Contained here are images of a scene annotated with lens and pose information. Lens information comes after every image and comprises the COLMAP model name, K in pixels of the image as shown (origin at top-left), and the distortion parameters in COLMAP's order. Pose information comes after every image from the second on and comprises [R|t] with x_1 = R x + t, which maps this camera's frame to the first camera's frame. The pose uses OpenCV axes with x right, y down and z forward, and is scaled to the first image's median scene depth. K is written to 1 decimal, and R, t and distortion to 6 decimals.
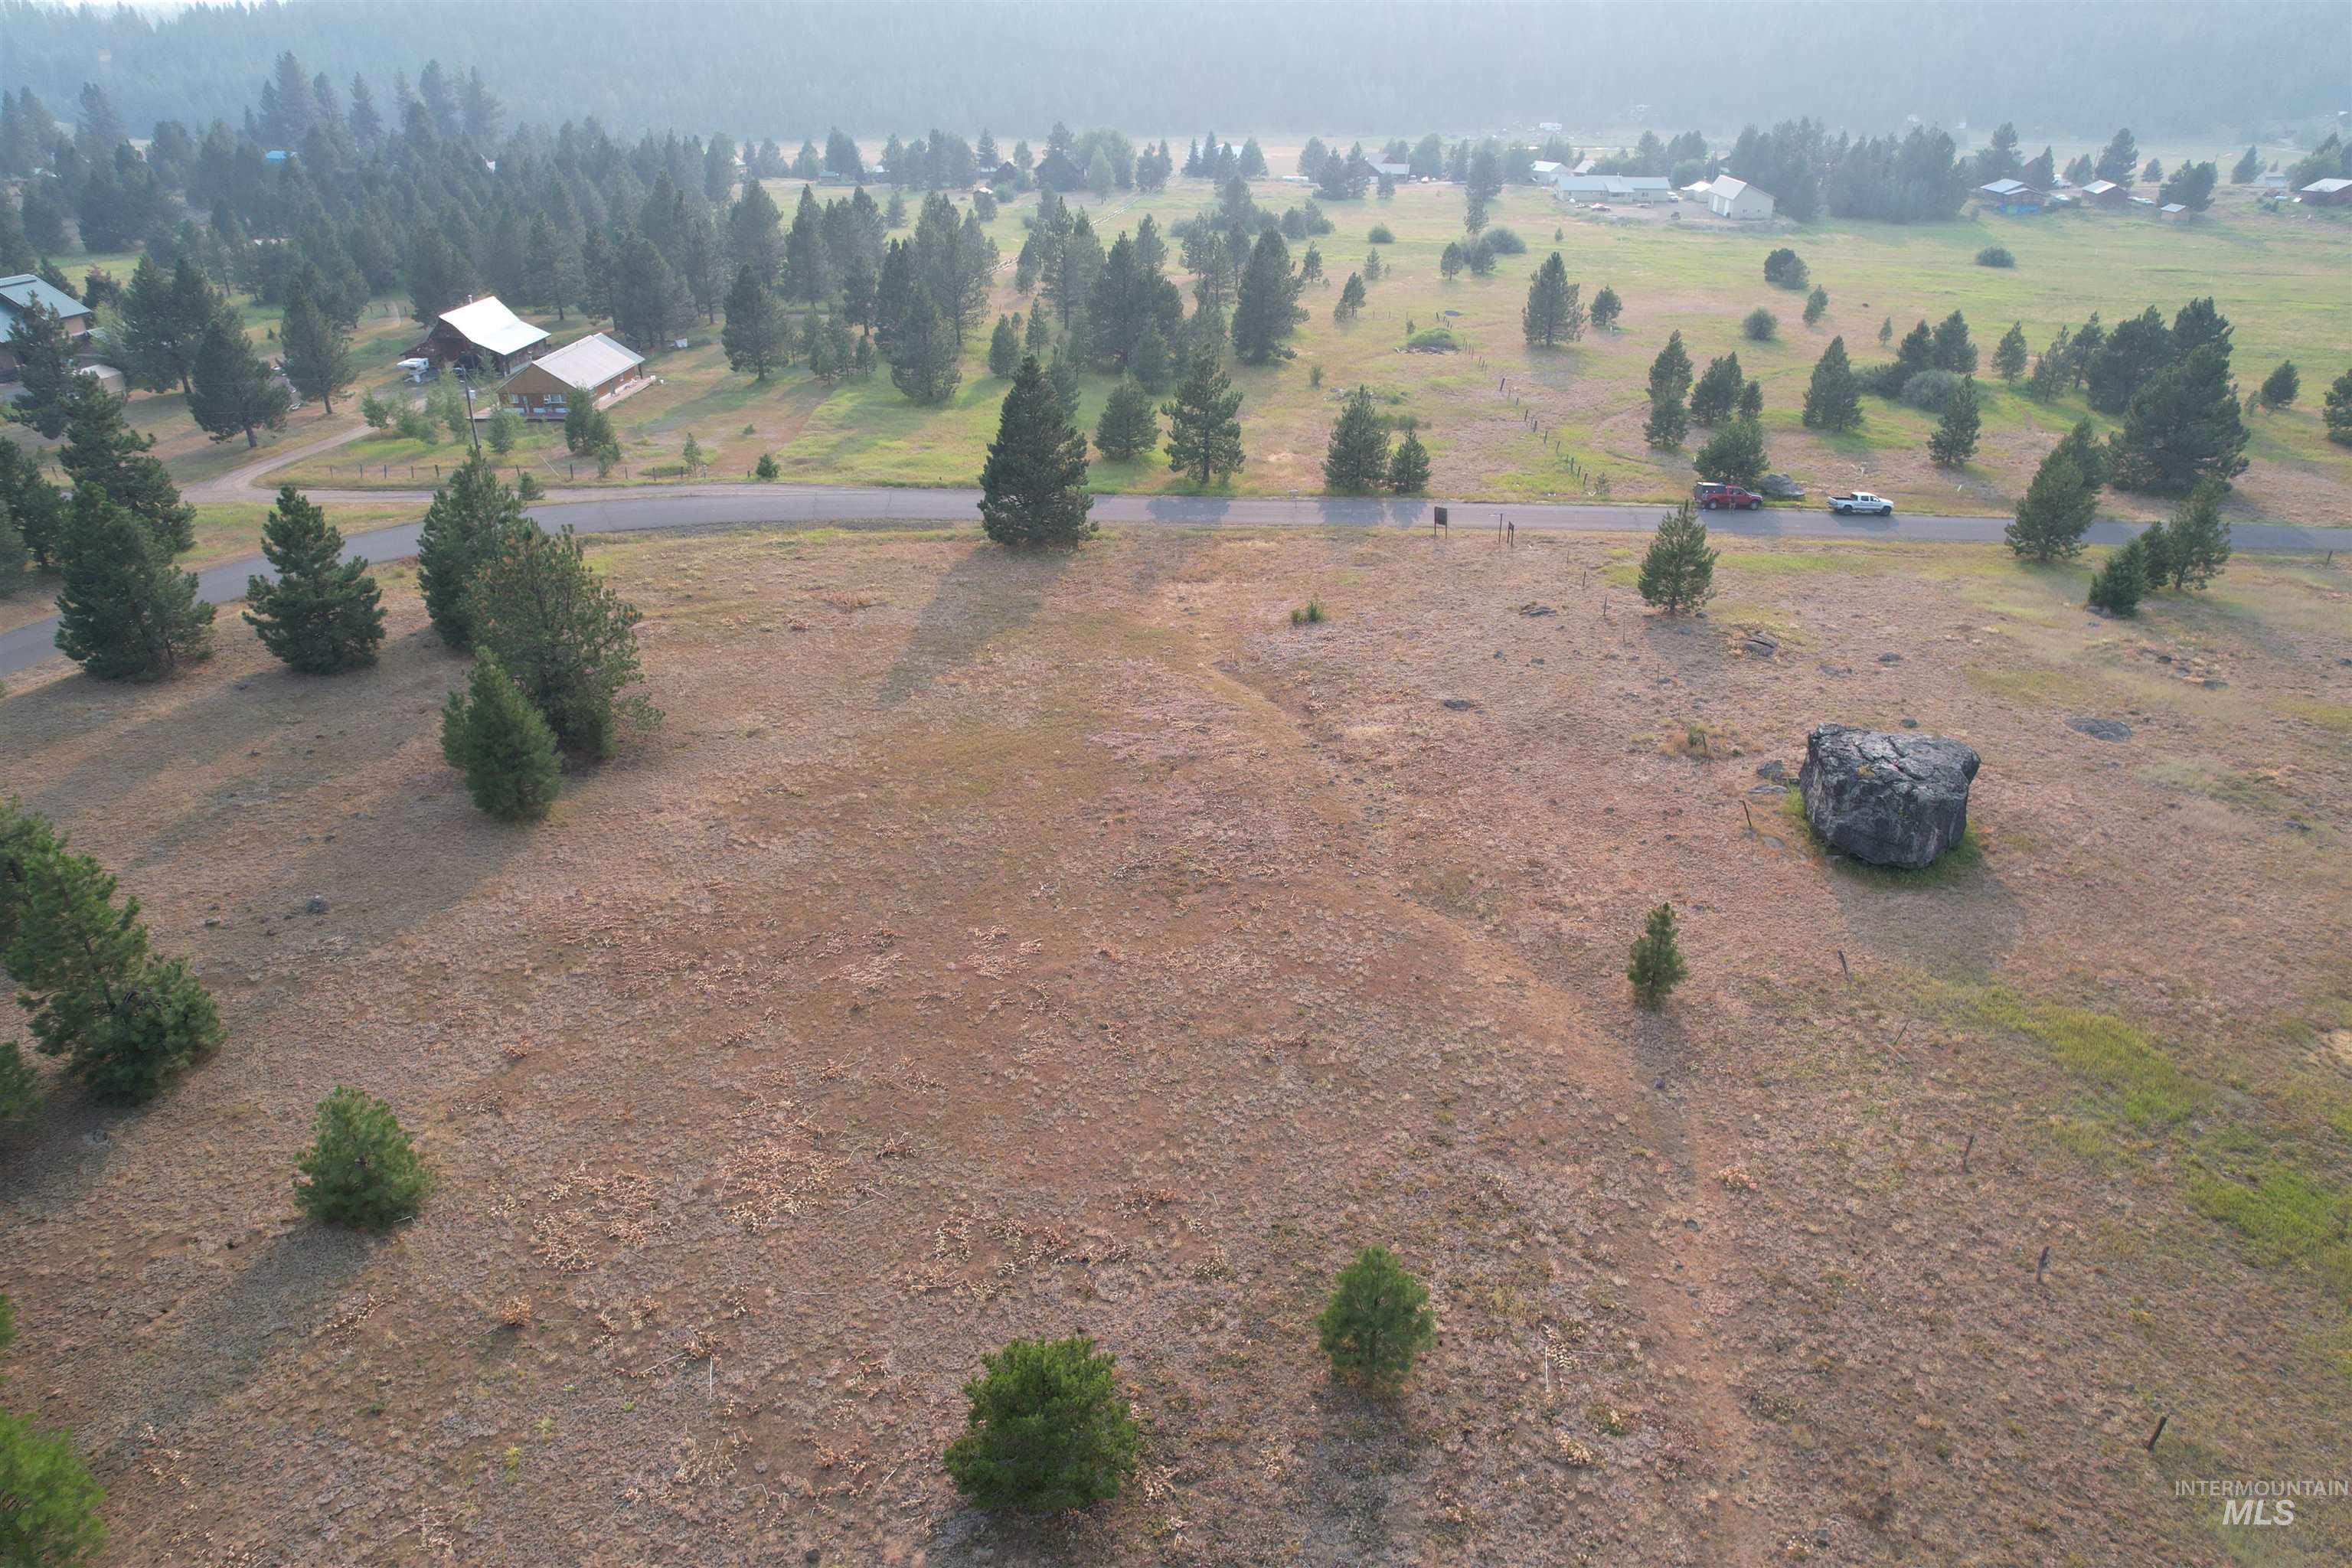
lens RADIAL K [[1493.0, 0, 1176.0], [0, 1493.0, 784.0], [0, 0, 1]] dist [-0.081471, 0.066754]
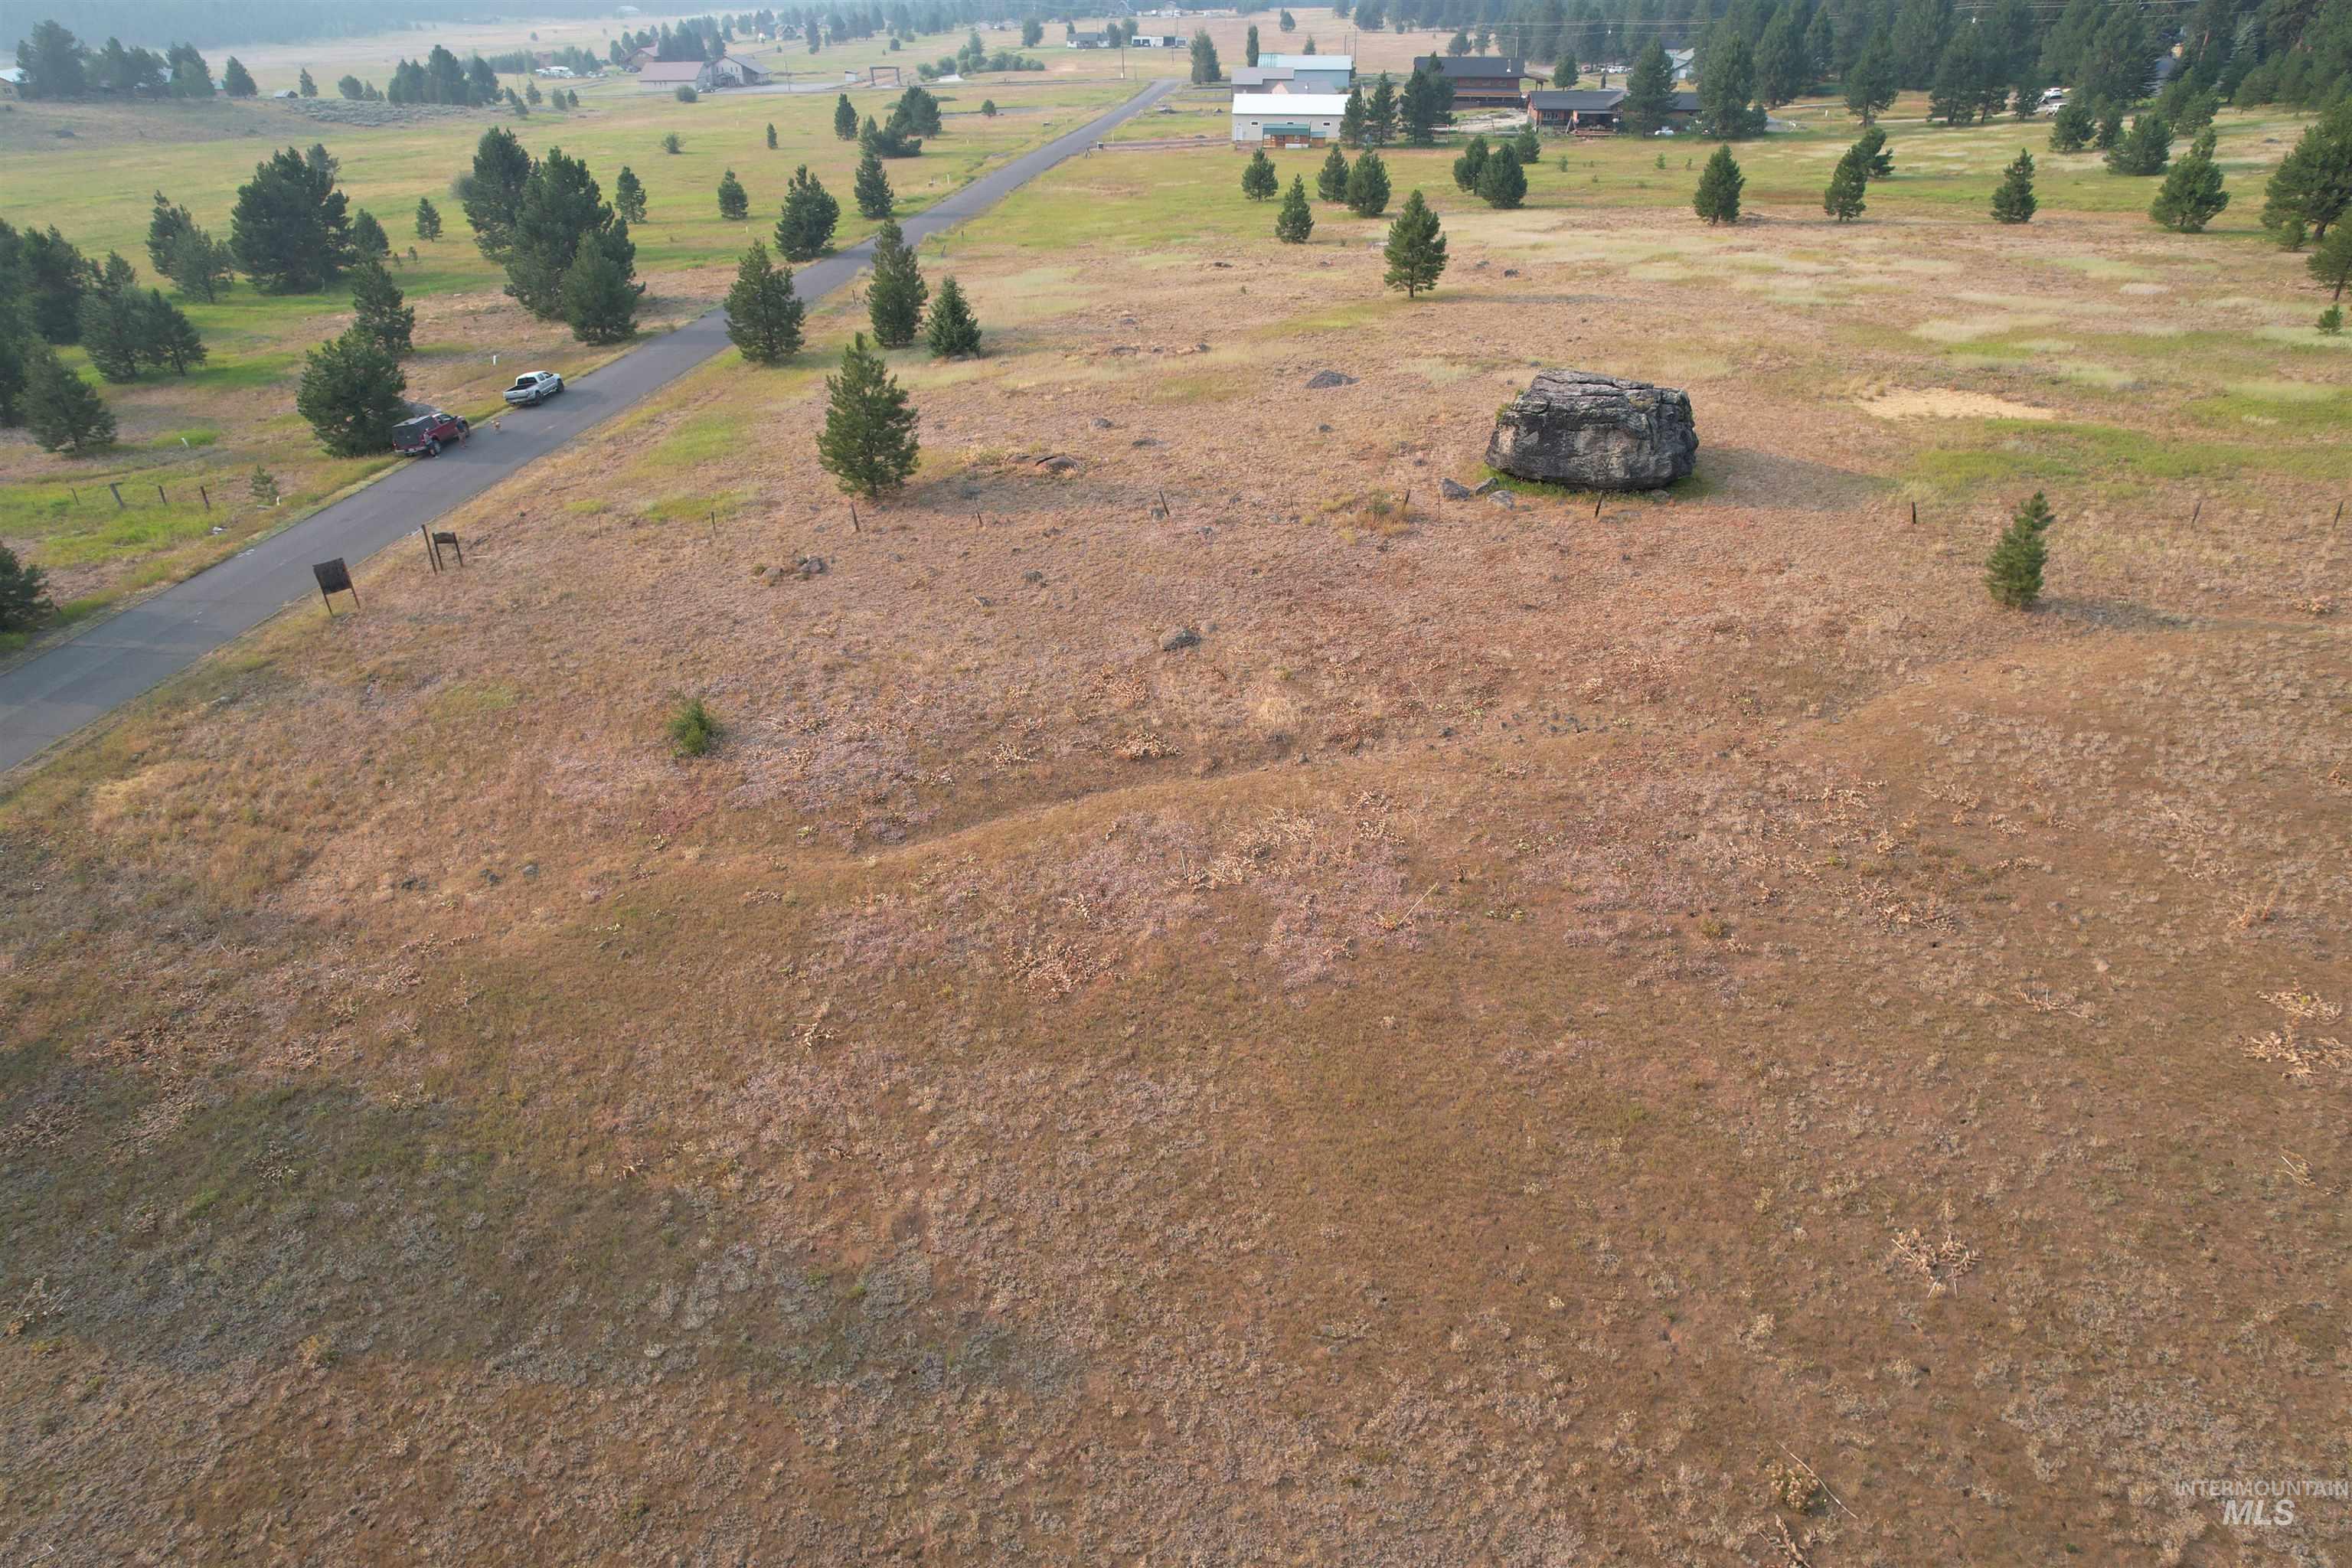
lens RADIAL K [[1493.0, 0, 1176.0], [0, 1493.0, 784.0], [0, 0, 1]] dist [-0.081471, 0.066754]
pose [[0.082227, -0.480693, 0.873025, -0.341817], [0.467783, 0.792116, 0.392086, -0.218747], [-0.880010, 0.376146, 0.289993, 0.714835]]
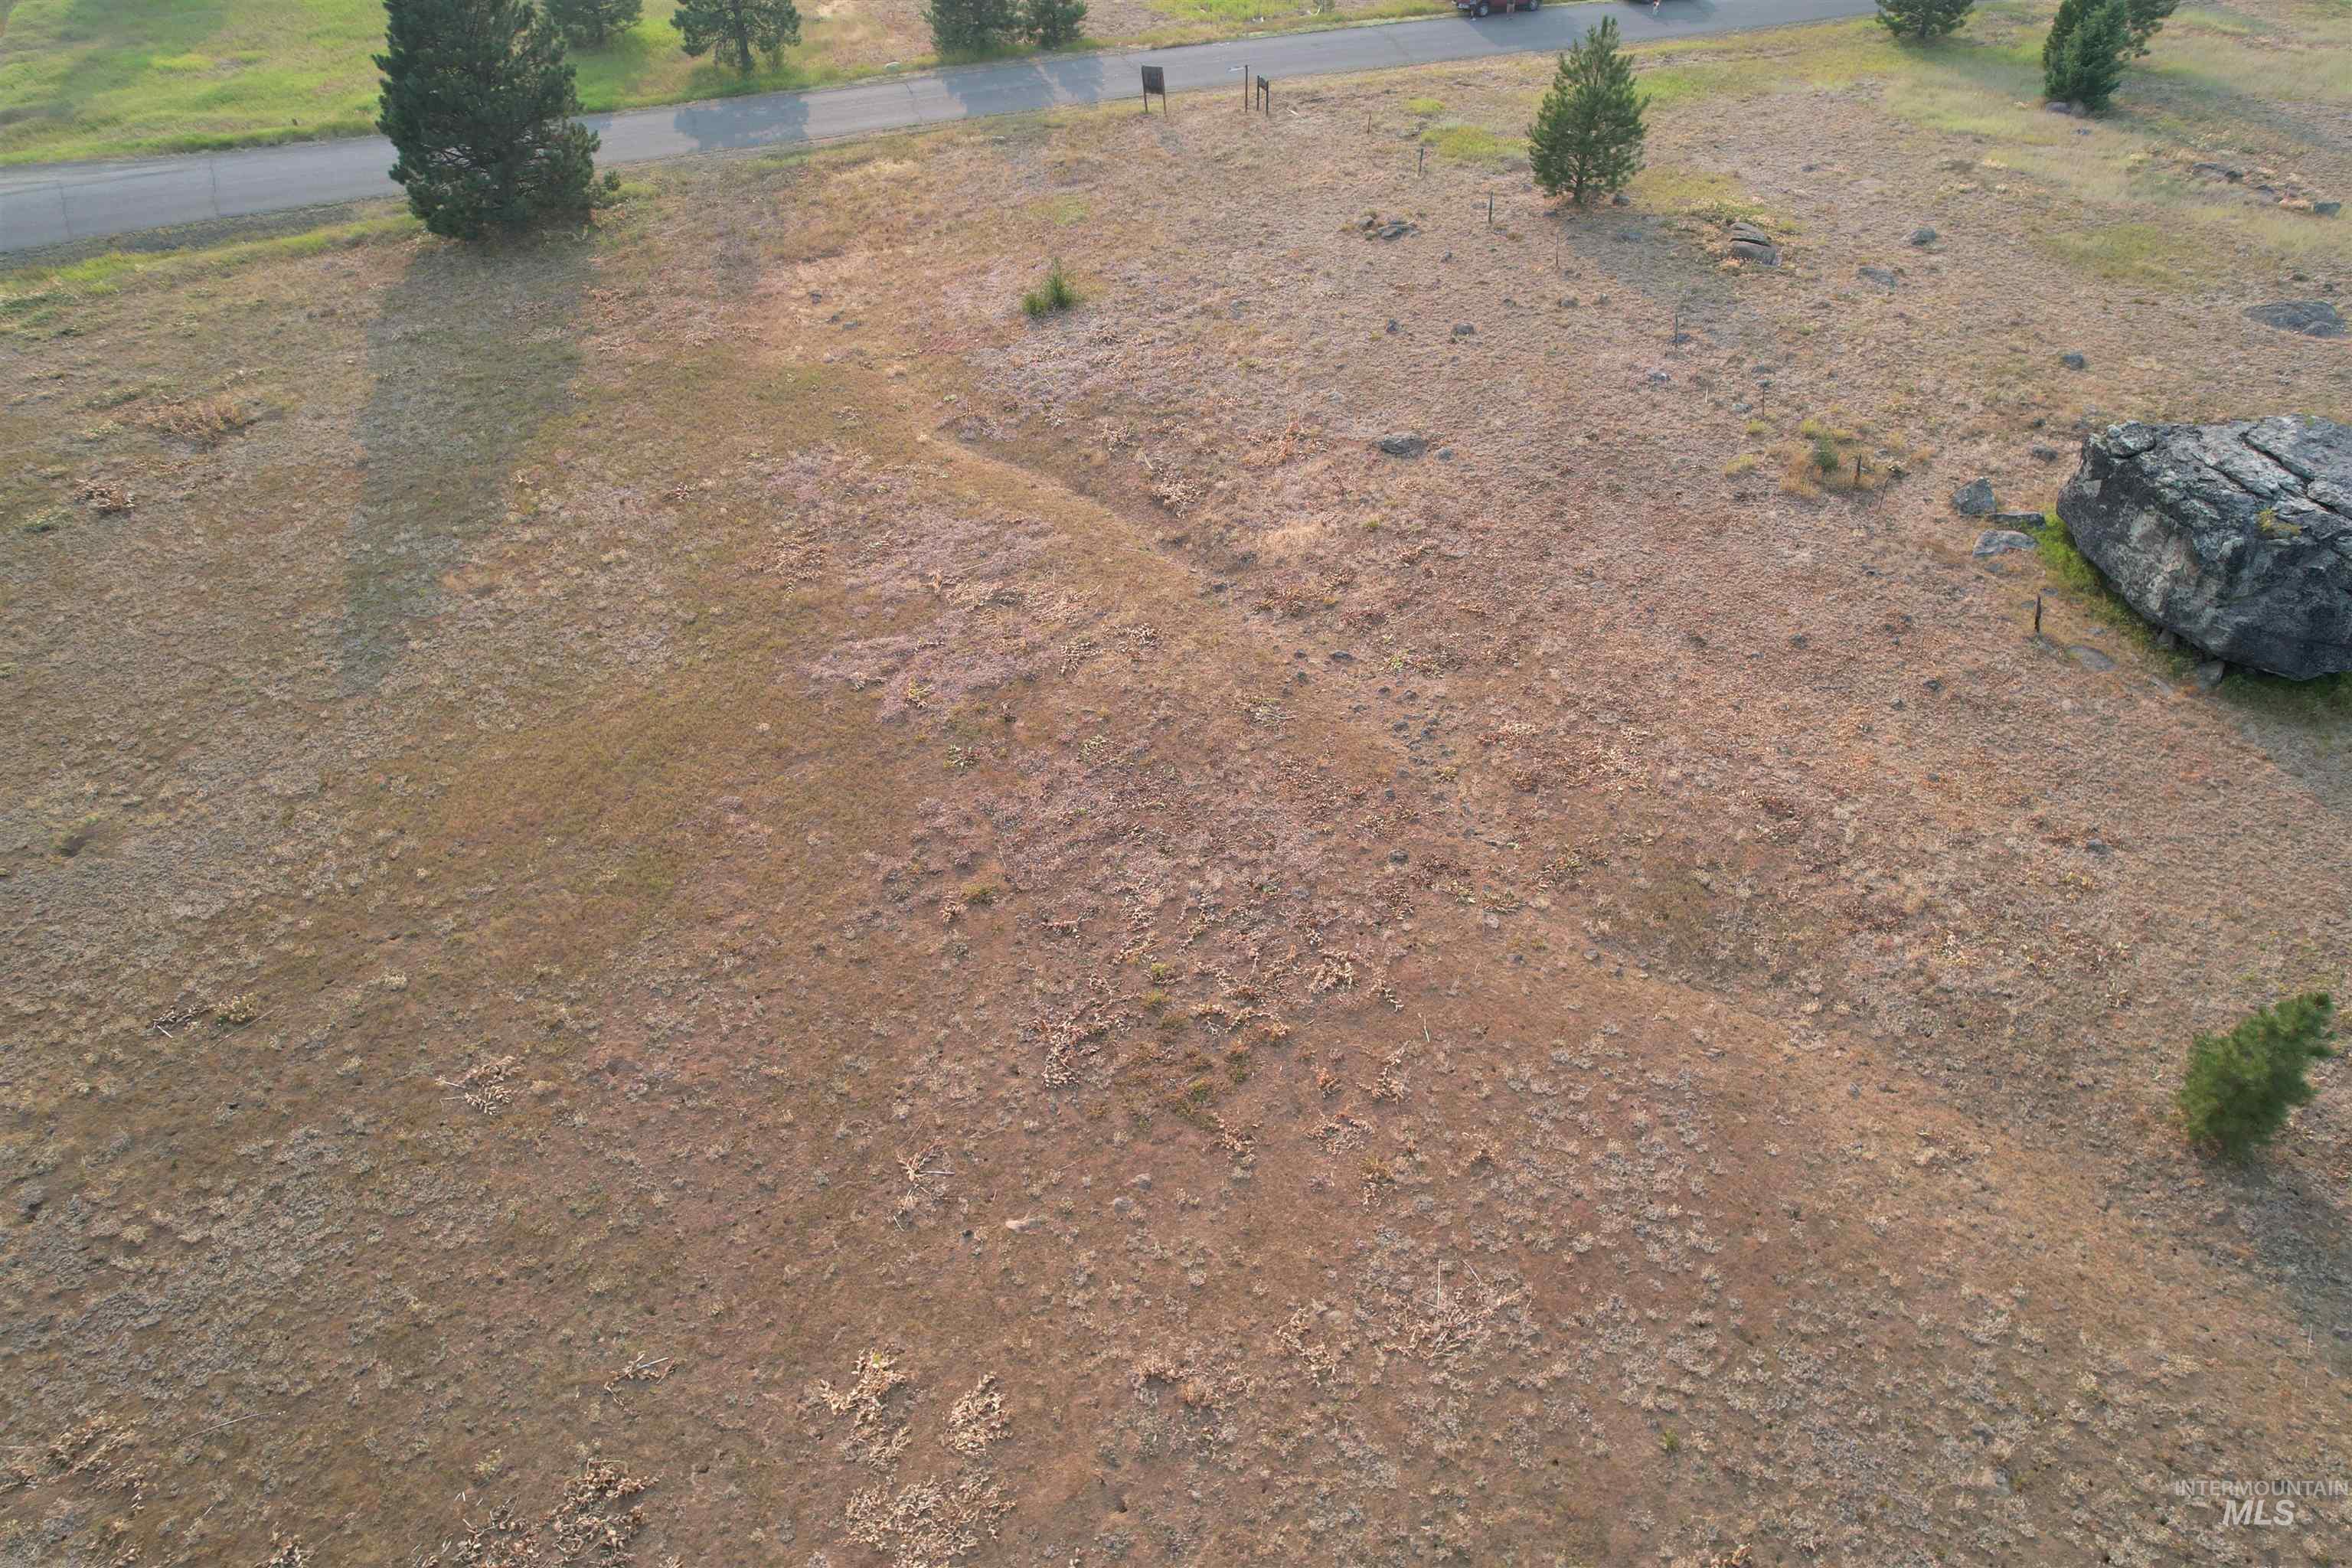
lens RADIAL K [[1522.7, 0, 1176.0], [0, 1522.7, 784.0], [0, 0, 1]] dist [-0.104689, 0.098447]
pose [[0.932868, -0.251884, 0.257509, -0.067631], [0.169024, 0.937371, 0.304577, -0.106180], [-0.318100, -0.240605, 0.917018, 0.386570]]
